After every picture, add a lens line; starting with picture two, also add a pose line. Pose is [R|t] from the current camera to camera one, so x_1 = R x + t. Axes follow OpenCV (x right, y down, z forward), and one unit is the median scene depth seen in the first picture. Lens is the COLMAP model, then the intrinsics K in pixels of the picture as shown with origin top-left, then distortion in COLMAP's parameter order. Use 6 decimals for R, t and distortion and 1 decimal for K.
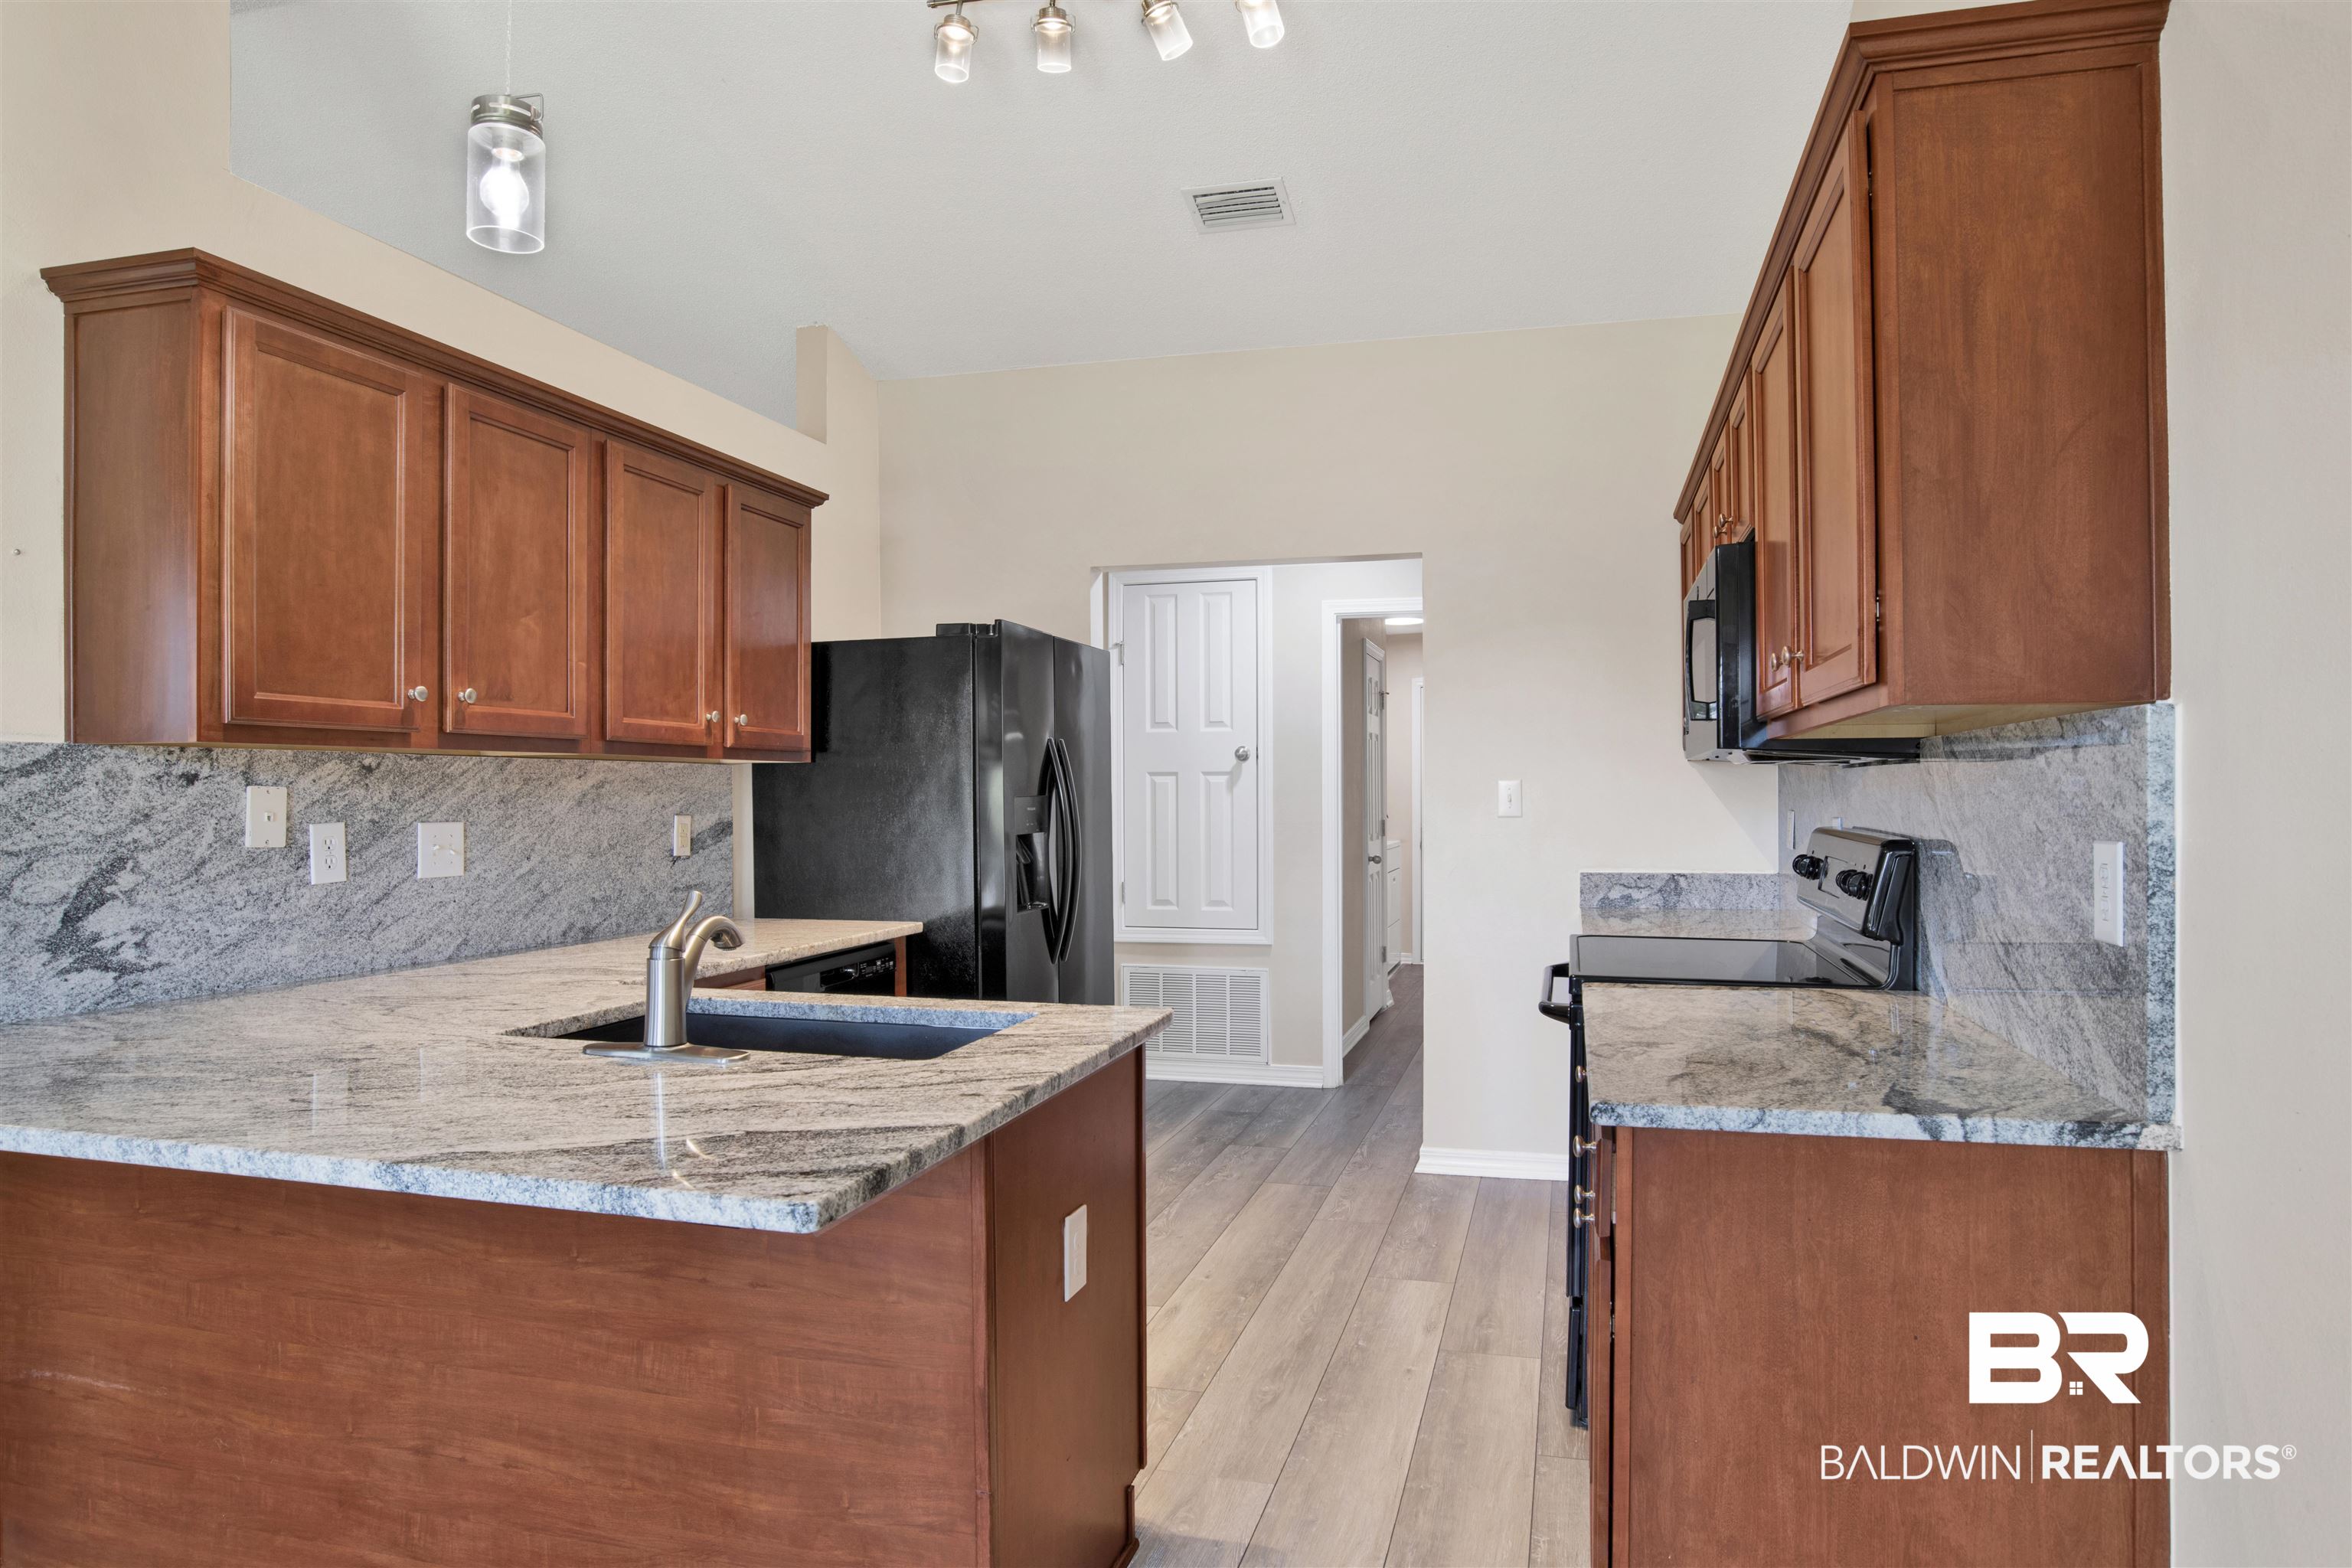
lens RADIAL K [[1335.3, 0, 1239.6], [0, 1335.3, 790.5], [0, 0, 1]] dist [-0.051972, 0.017548]
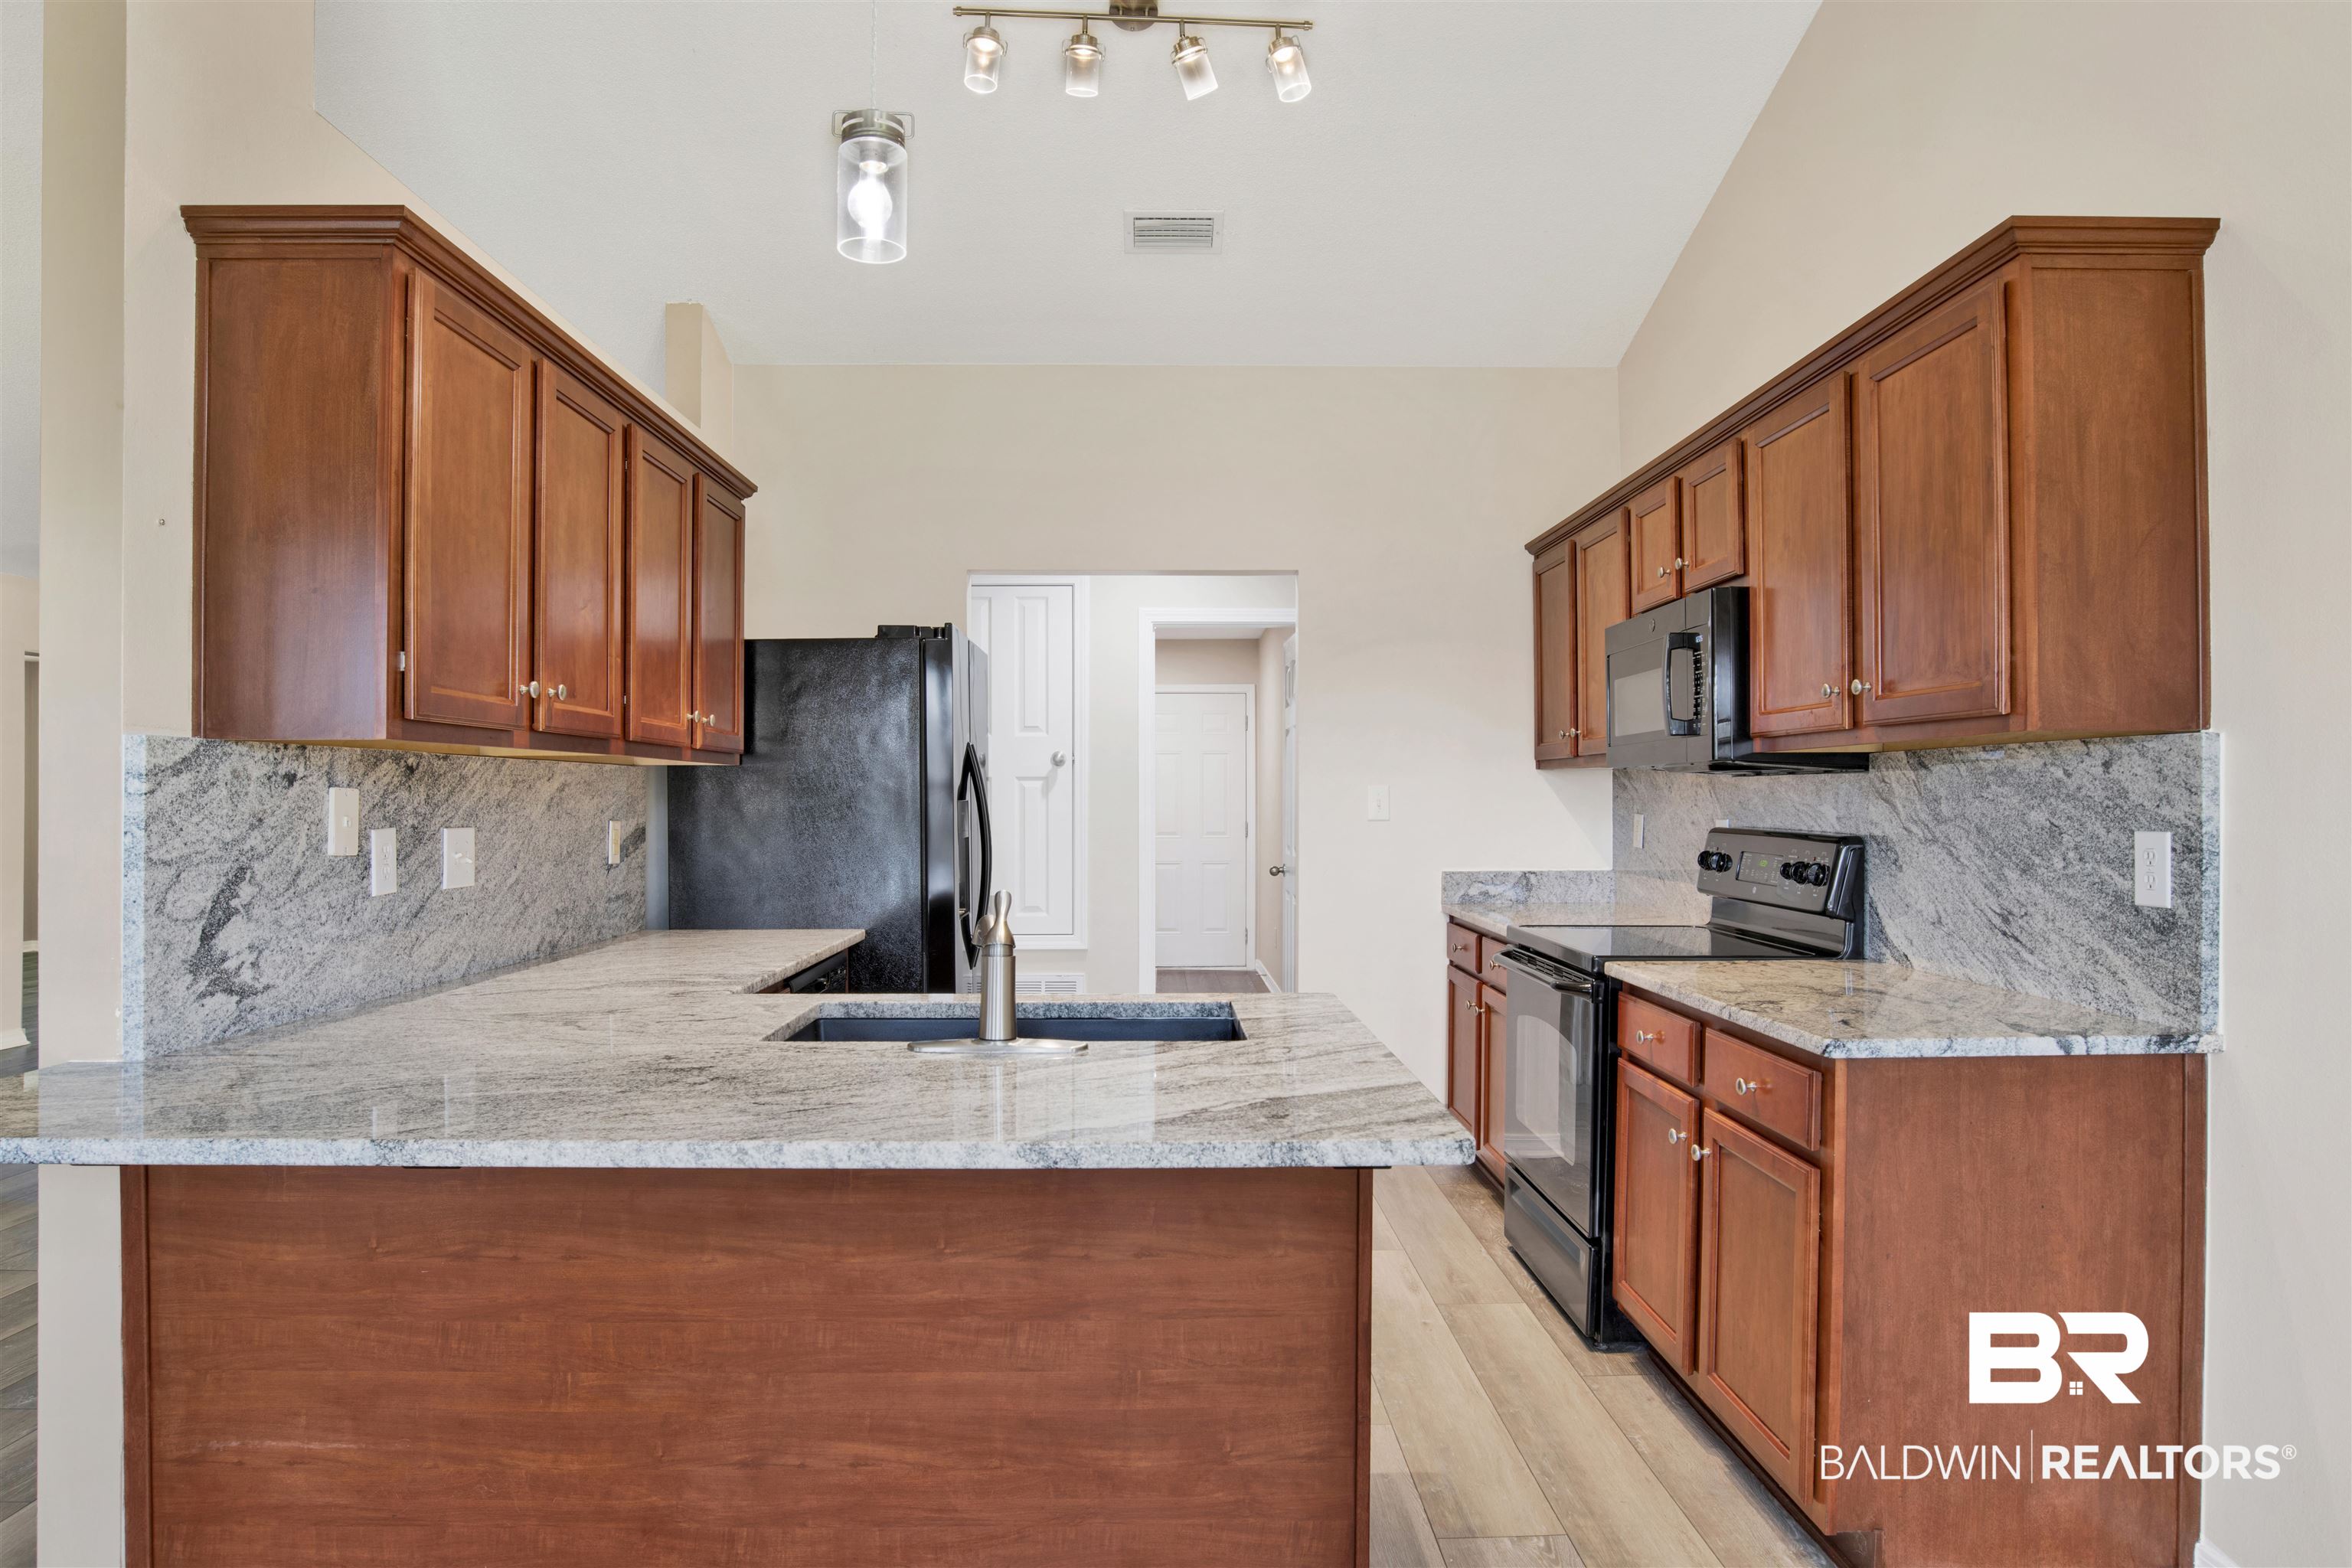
lens RADIAL K [[1389.8, 0, 1176.0], [0, 1389.8, 784.0], [0, 0, 1]] dist [-0.063012, 0.027539]
pose [[0.965055, 0.003754, 0.262019, -0.580834], [-0.001312, 0.999954, -0.009494, 0.003068], [-0.262043, 0.008819, 0.965016, -0.083411]]
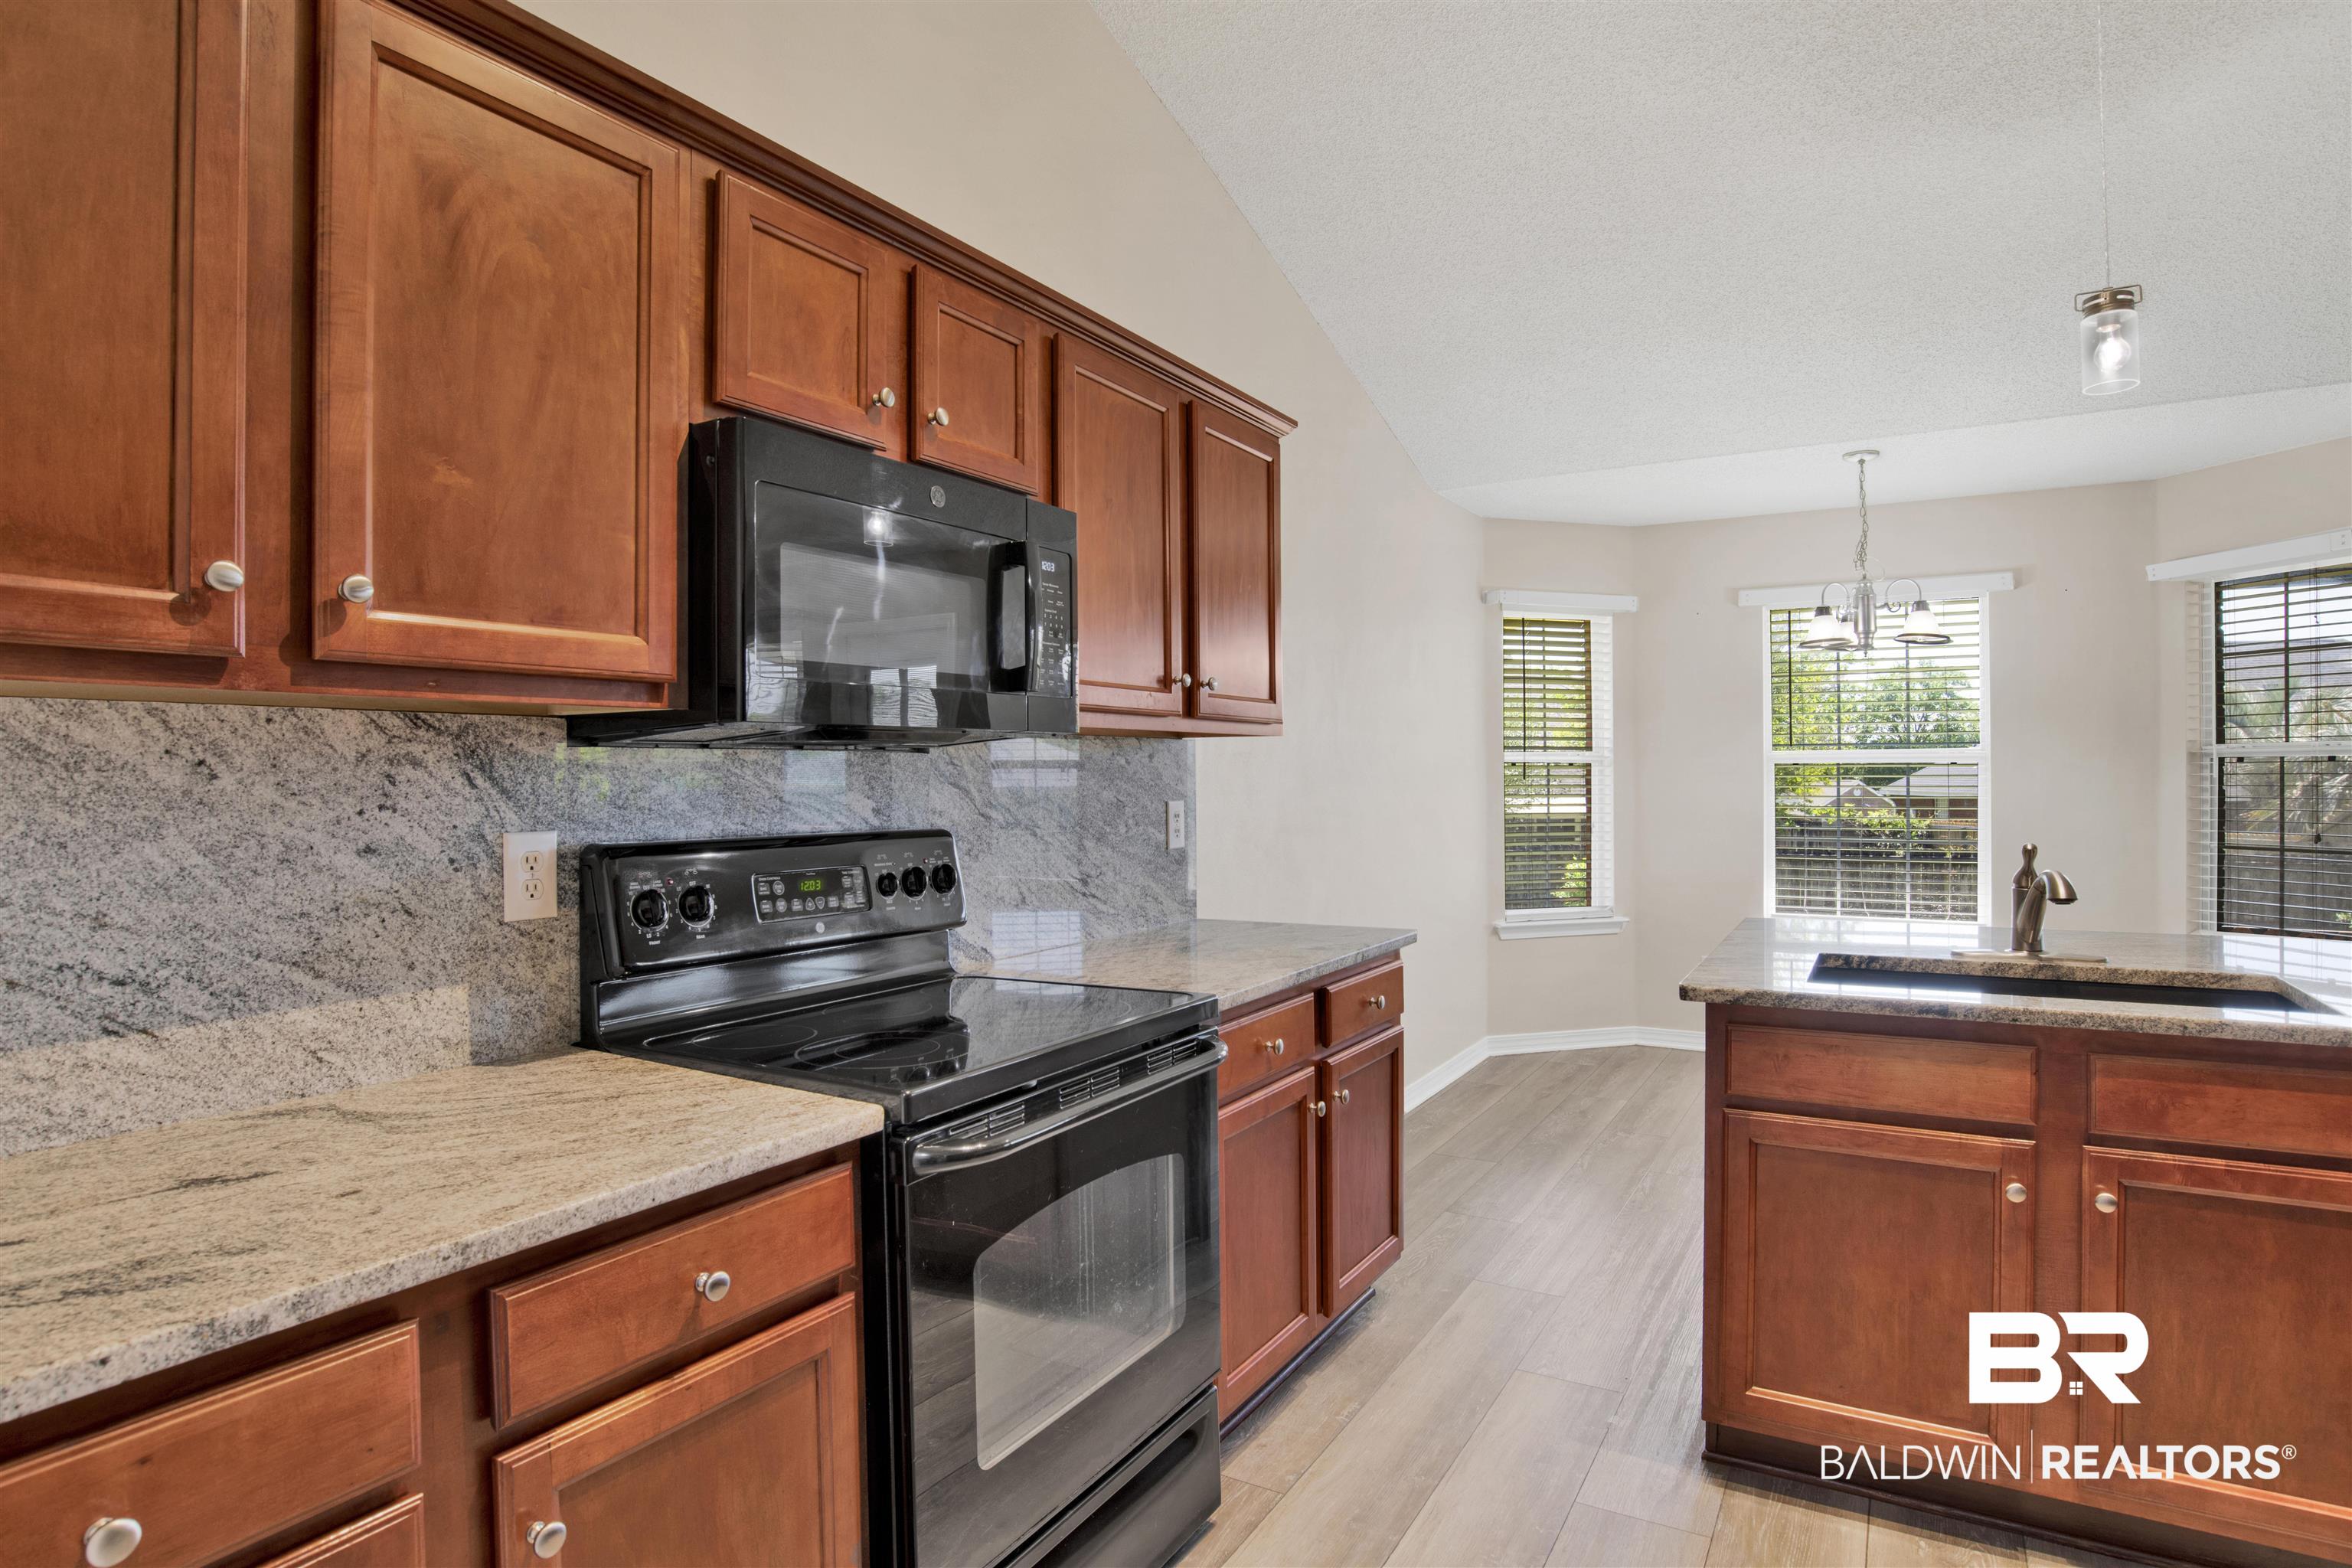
lens RADIAL K [[1224.8, 0, 1176.0], [0, 1224.8, 784.0], [0, 0, 1]] dist [-0.090013, 0.034611]
pose [[-0.955041, 0.007151, 0.296389, 0.057048], [0.009597, 0.999931, 0.006799, -0.002138], [-0.296319, 0.009338, -0.955043, 2.448327]]
